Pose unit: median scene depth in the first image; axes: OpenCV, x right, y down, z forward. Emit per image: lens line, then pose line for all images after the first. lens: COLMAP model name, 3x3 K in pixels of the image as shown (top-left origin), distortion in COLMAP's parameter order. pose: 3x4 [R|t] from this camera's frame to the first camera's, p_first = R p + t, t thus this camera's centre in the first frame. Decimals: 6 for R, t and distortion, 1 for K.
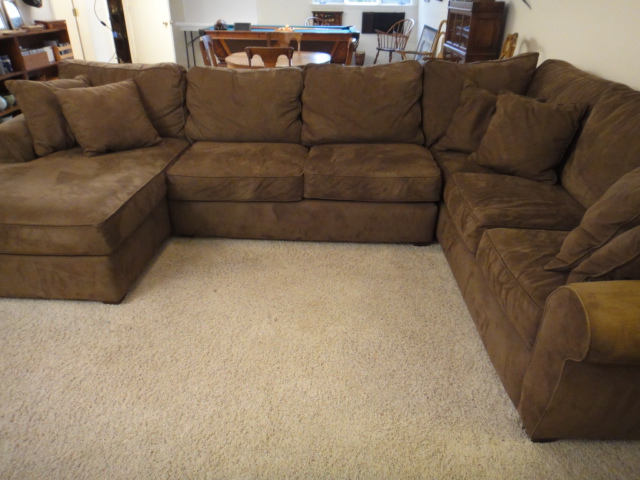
lens RADIAL K [[456.4, 0, 319.8], [0, 456.4, 237.9], [0, 0, 1]] dist [0.006620, 0.000845]
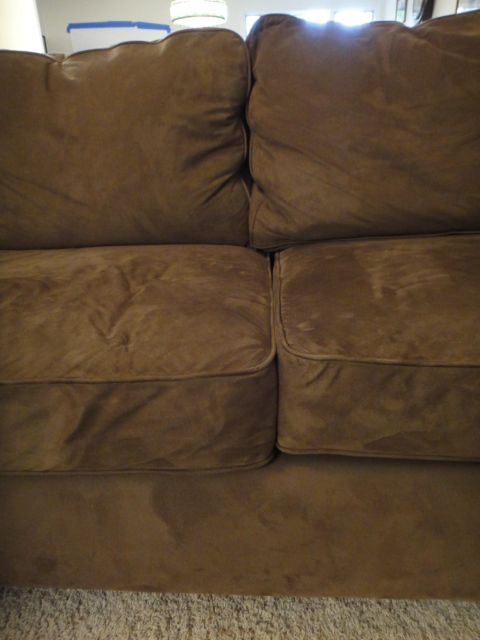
lens RADIAL K [[460.7, 0, 242.2], [0, 460.7, 322.4], [0, 0, 1]] dist [0.007002, 0.001228]
pose [[0.998984, -0.037706, -0.024676, -0.043803], [0.035846, 0.996767, -0.071910, -0.132682], [0.027308, 0.070953, 0.997106, 0.712549]]
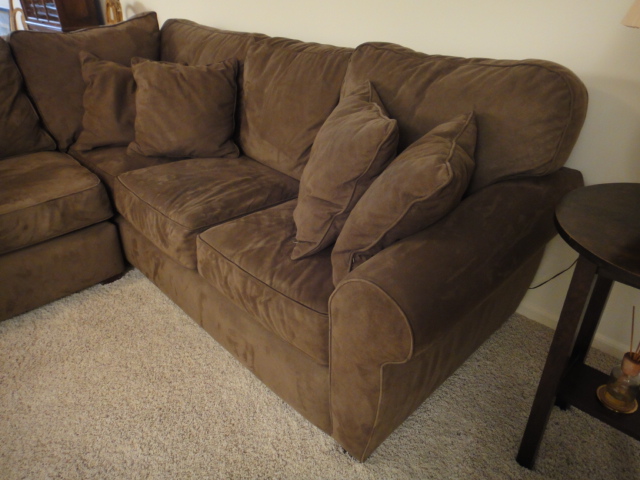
lens RADIAL K [[460.7, 0, 321.0], [0, 460.7, 239.0], [0, 0, 1]] dist [0.007002, 0.001228]
pose [[0.709838, -0.358424, 0.606352, 0.032798], [0.344403, 0.927541, 0.145101, -0.037785], [-0.614424, 0.105831, 0.781846, 0.203703]]
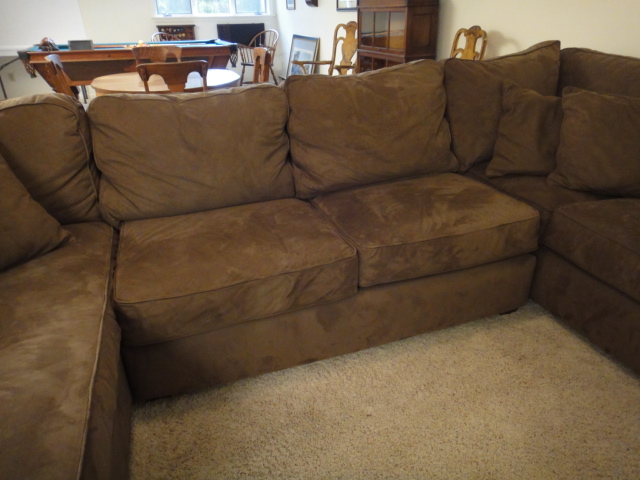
lens RADIAL K [[456.4, 0, 319.8], [0, 456.4, 237.9], [0, 0, 1]] dist [0.006620, 0.000845]
pose [[0.925963, -0.192675, 0.324760, -0.258816], [0.204419, 0.978881, -0.002088, -0.154421], [-0.317499, 0.068321, 0.945794, 0.410644]]
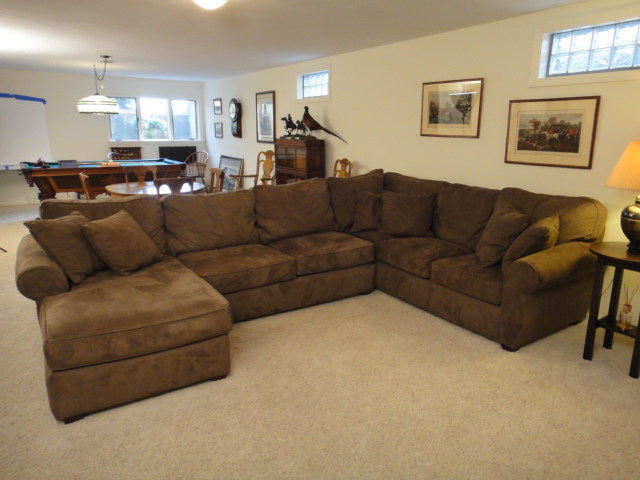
lens RADIAL K [[460.7, 0, 321.0], [0, 460.7, 239.0], [0, 0, 1]] dist [0.007002, 0.001228]
pose [[0.825901, -0.139972, 0.546164, -0.680440], [0.270800, 0.948125, -0.166512, 0.054829], [-0.494525, 0.285423, 0.820962, -0.192202]]
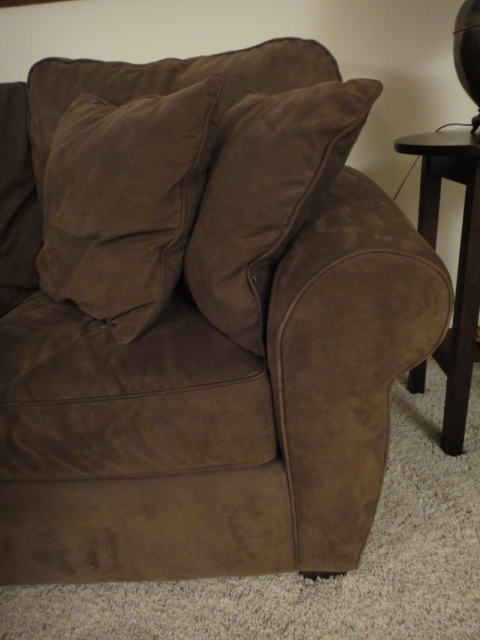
lens RADIAL K [[460.7, 0, 242.2], [0, 460.7, 322.4], [0, 0, 1]] dist [0.007002, 0.001228]
pose [[0.026897, -0.417080, 0.908472, 0.045547], [0.555712, 0.761670, 0.333231, -0.023475], [-0.830940, 0.495885, 0.252262, 0.458674]]
